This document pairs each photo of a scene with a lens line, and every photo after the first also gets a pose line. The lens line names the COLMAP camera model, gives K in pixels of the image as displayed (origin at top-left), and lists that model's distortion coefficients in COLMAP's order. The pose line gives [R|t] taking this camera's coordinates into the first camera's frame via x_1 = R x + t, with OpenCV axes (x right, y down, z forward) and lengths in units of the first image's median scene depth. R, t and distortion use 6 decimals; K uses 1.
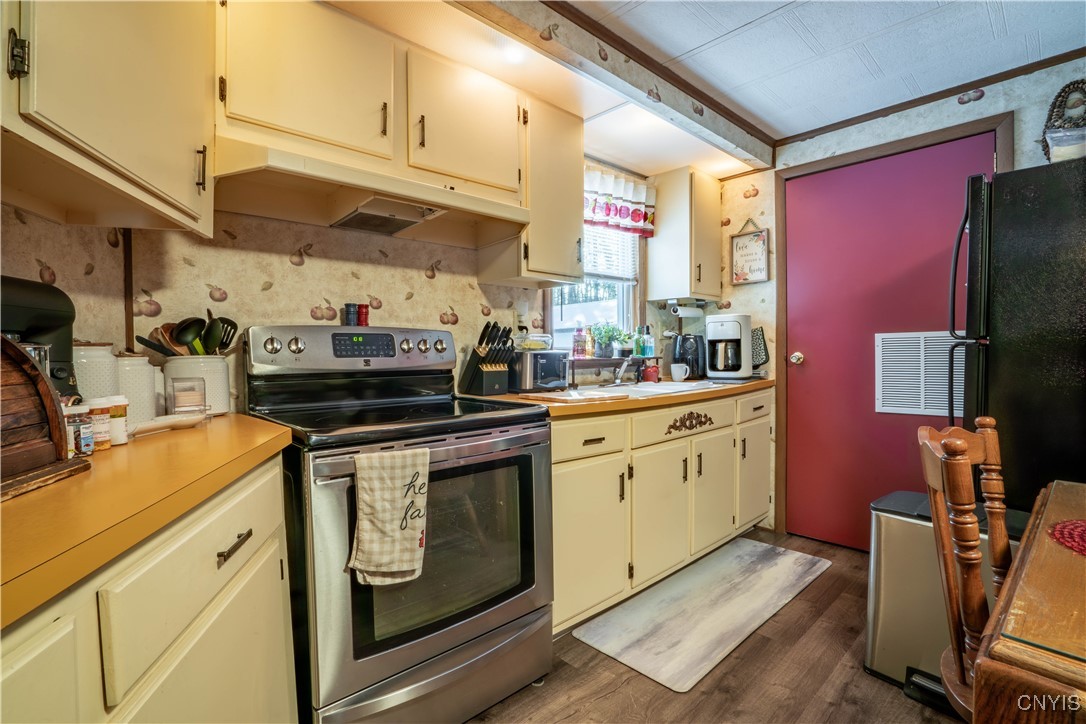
lens RADIAL K [[496.8, 0, 540.4], [0, 496.8, 362.1], [0, 0, 1]] dist [-0.055280, 0.019668]
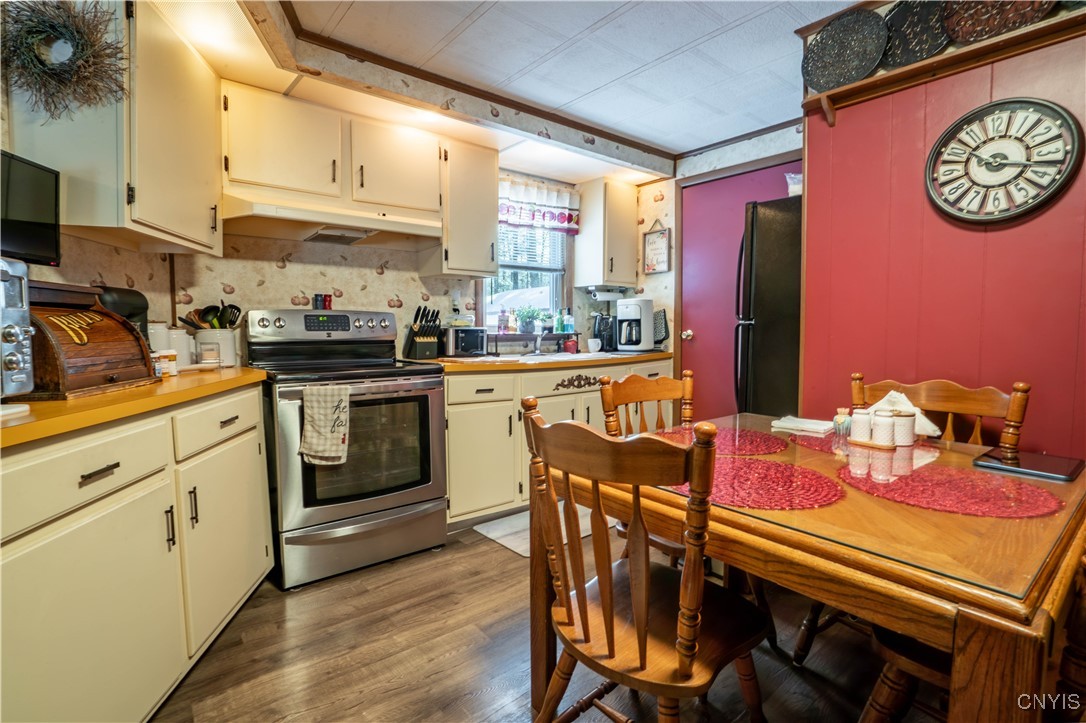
lens RADIAL K [[518.5, 0, 547.1], [0, 518.5, 361.4], [0, 0, 1]] dist [-0.056395, 0.023330]
pose [[0.998427, 0.010258, -0.055120, 0.357799], [-0.008013, 0.999136, 0.040784, 0.011808], [0.055490, -0.040278, 0.997646, -0.459009]]
